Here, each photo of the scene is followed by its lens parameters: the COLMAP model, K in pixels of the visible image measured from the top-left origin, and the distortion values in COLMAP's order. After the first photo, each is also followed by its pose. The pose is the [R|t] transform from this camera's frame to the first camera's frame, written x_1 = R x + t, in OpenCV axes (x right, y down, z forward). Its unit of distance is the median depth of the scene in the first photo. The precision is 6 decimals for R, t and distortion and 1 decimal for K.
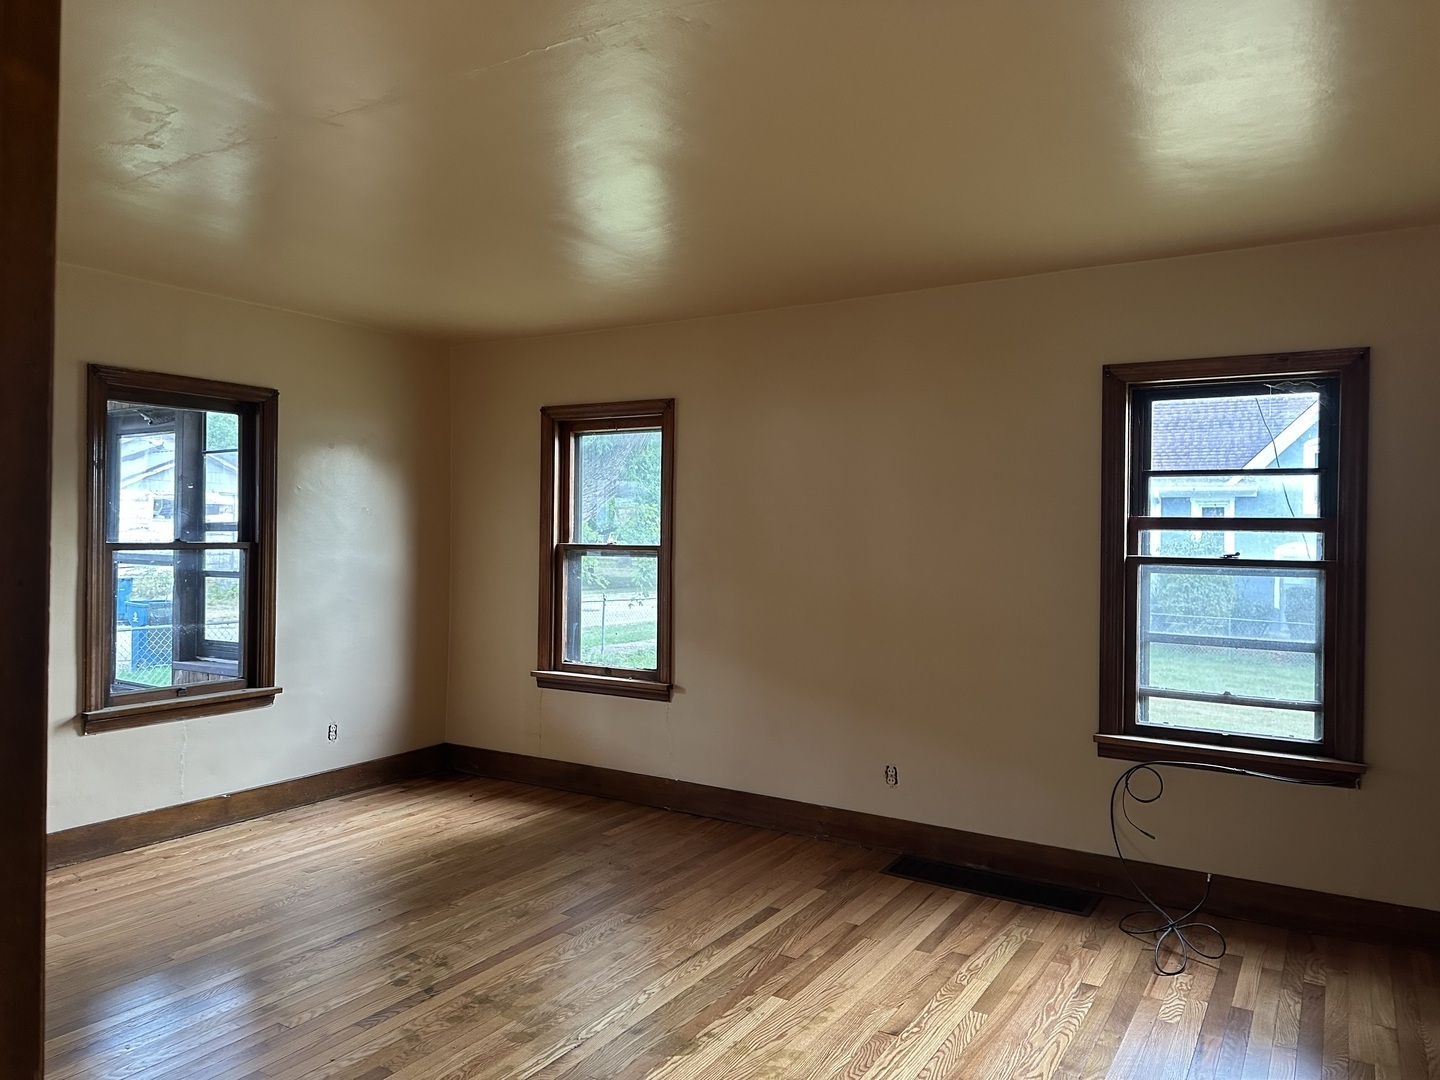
lens RADIAL K [[1010.5, 0, 720.0], [0, 1010.5, 540.0], [0, 0, 1]] dist [0.060990, -0.060126]
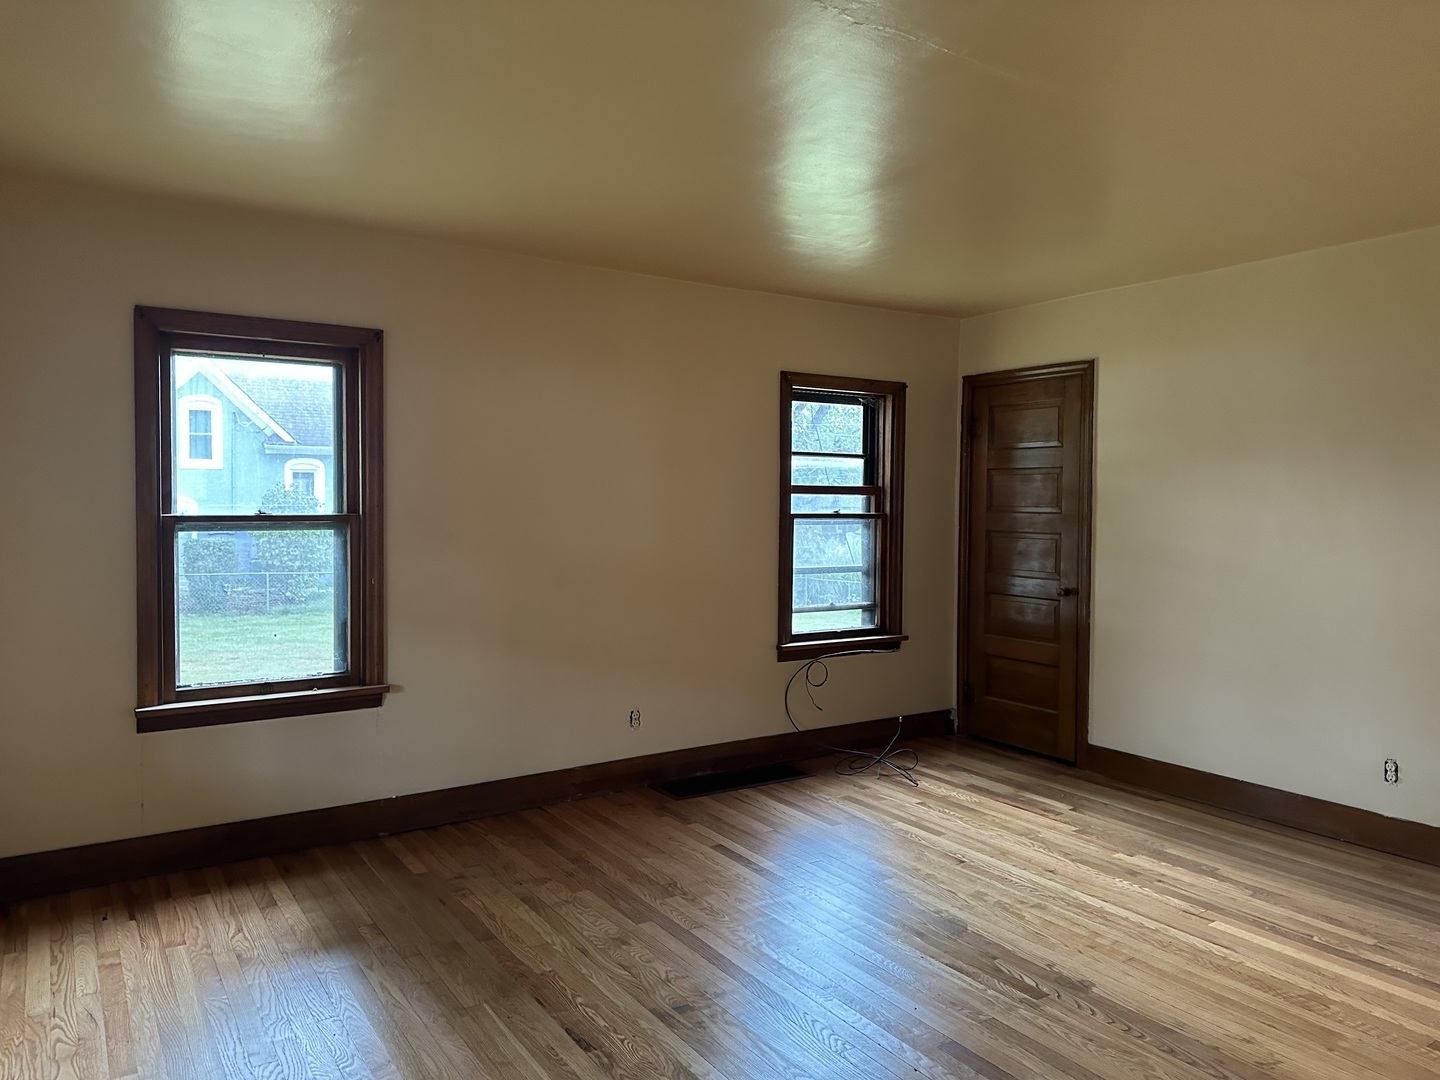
lens RADIAL K [[997.0, 0, 725.8], [0, 997.0, 529.1], [0, 0, 1]] dist [0.184454, -0.283047]
pose [[0.426087, -0.039910, 0.903802, -0.852405], [0.006590, 0.999137, 0.041013, -0.018638], [-0.904658, -0.011519, 0.425982, 0.503811]]
